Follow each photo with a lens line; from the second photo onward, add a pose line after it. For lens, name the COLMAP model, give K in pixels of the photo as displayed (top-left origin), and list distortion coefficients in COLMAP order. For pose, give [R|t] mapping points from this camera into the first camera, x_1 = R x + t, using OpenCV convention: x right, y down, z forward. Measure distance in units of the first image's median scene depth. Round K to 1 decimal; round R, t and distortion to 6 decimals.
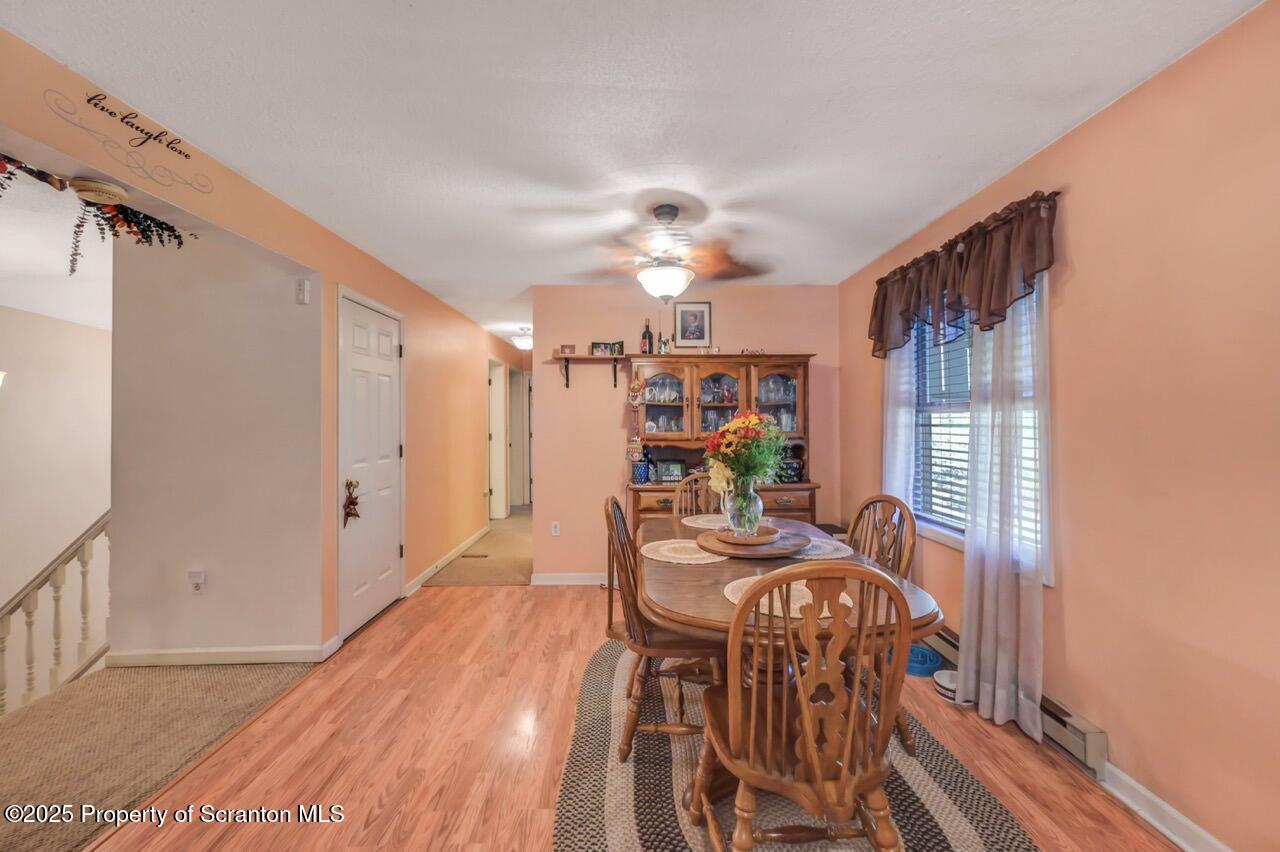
lens RADIAL K [[512.2, 0, 636.0], [0, 512.2, 413.5], [0, 0, 1]] dist [0.001195, 0.000236]
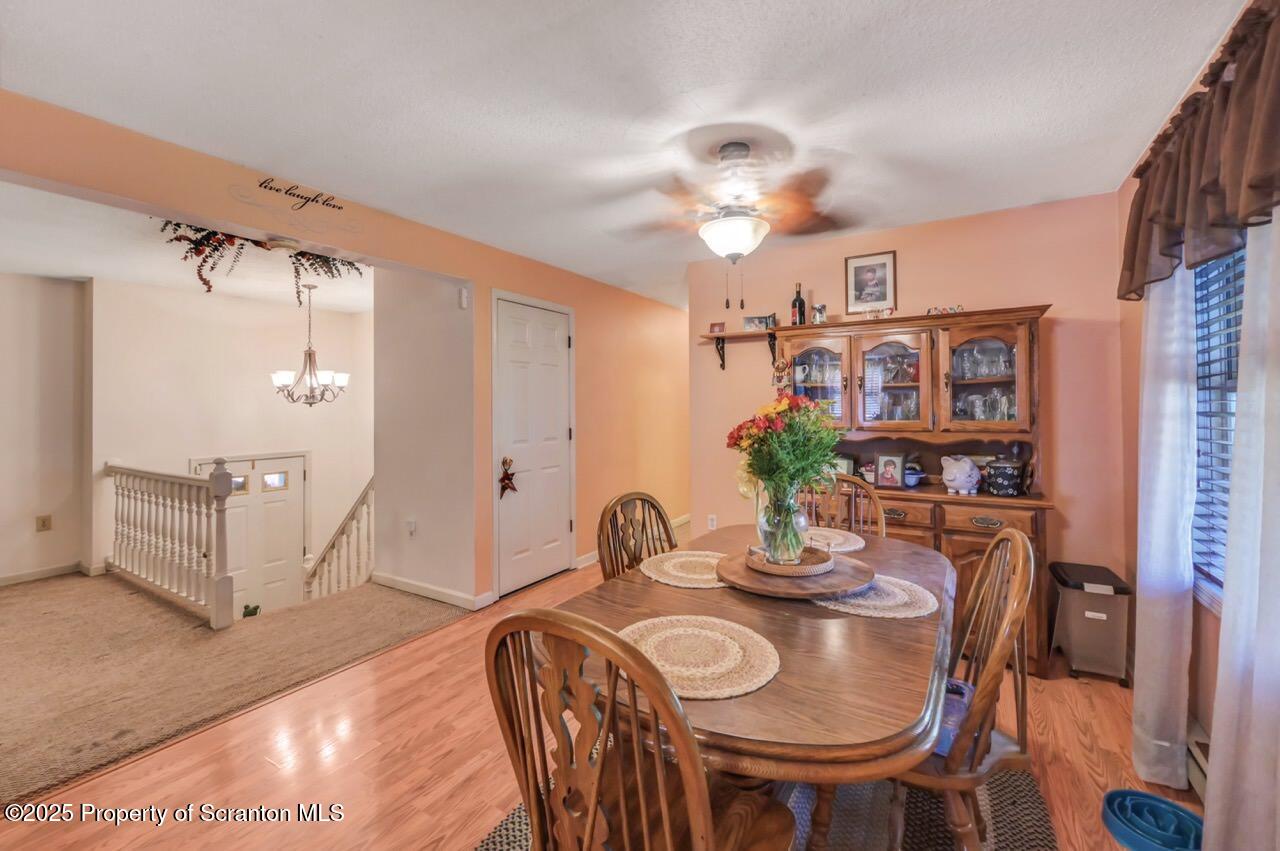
lens RADIAL K [[522.2, 0, 642.7], [0, 522.2, 400.1], [0, 0, 1]] dist [-0.000376, 0.000215]
pose [[0.839668, -0.006920, -0.543056, 0.340112], [0.009577, 0.999952, 0.002066, 0.000696], [0.543016, -0.006935, 0.839694, 0.189039]]
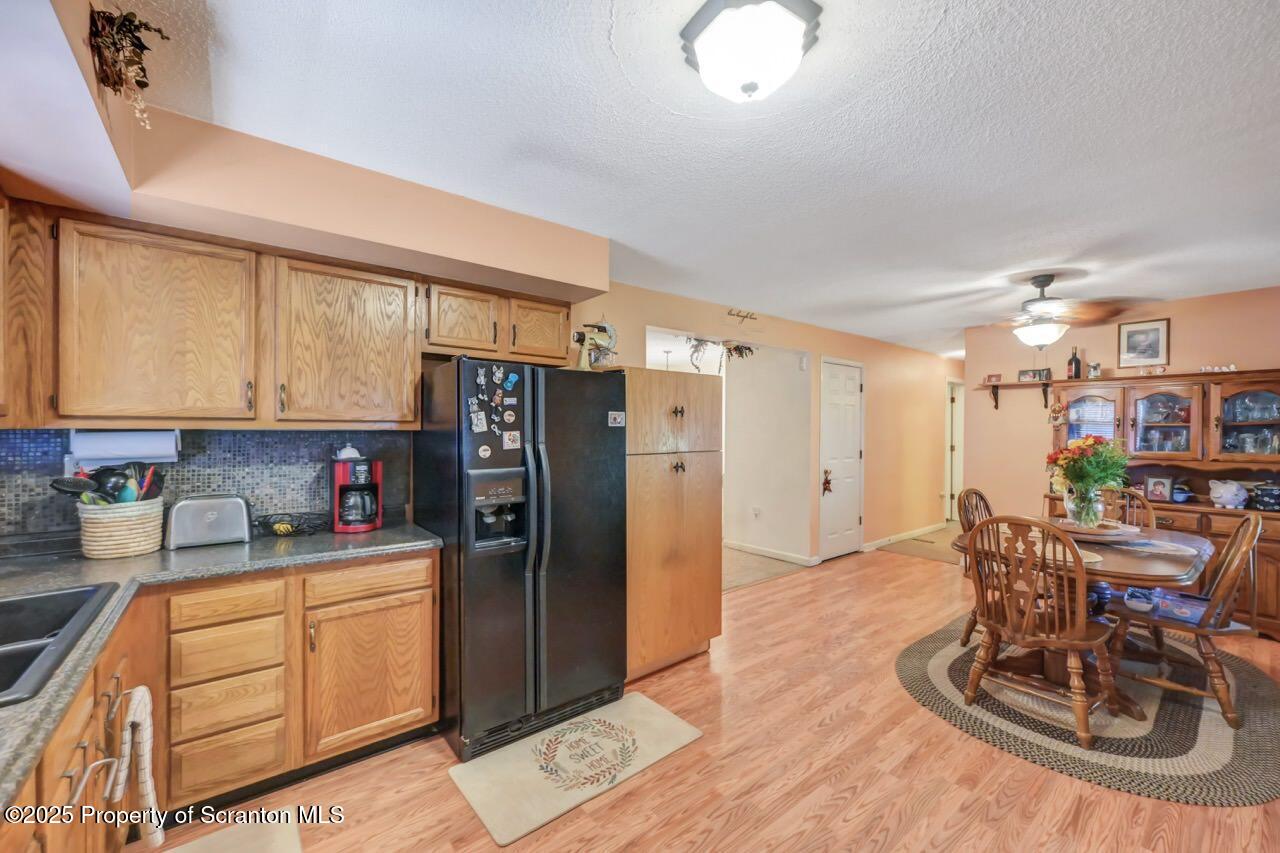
lens RADIAL K [[507.2, 0, 641.3], [0, 507.2, 432.6], [0, 0, 1]] dist [-0.000249, 0.000509]
pose [[0.610533, 0.017557, -0.791796, 0.407512], [-0.000699, 0.999766, 0.021629, -0.028199], [0.791990, -0.012652, 0.610403, -0.526627]]
